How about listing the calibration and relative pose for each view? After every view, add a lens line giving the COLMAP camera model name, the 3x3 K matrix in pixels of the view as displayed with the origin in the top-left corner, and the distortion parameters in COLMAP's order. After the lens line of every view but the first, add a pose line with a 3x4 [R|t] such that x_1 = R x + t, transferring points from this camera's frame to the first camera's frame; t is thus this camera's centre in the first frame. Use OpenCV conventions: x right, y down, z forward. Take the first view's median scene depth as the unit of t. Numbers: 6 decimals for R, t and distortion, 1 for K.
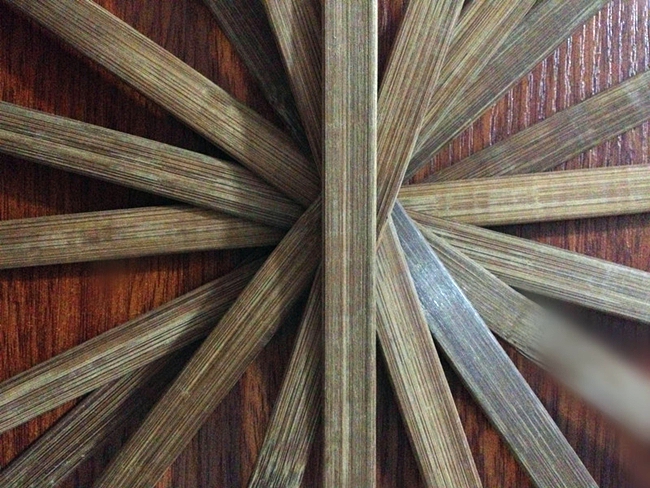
lens RADIAL K [[714.4, 0, 326.2], [0, 714.4, 245.4], [0, 0, 1]] dist [0.187417, -0.687164]
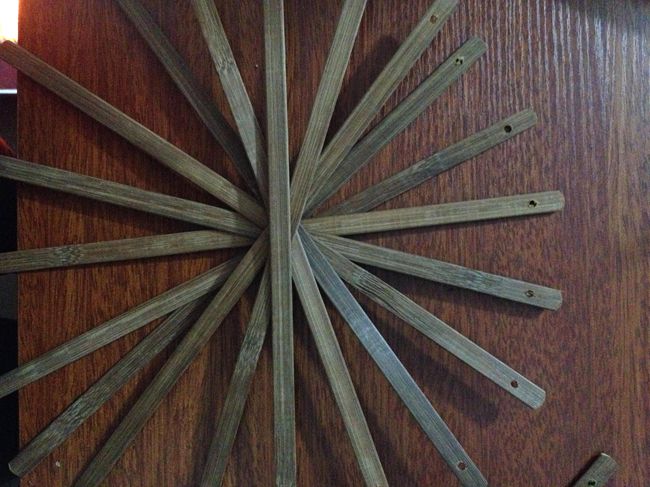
lens RADIAL K [[535.5, 0, 323.3], [0, 535.5, 242.8], [0, 0, 1]] dist [0.113330, -0.220785]
pose [[0.998895, -0.023668, 0.040613, 0.094649], [0.024463, 0.999516, -0.019192, 0.031417], [-0.040139, 0.020164, 0.998991, -0.807039]]
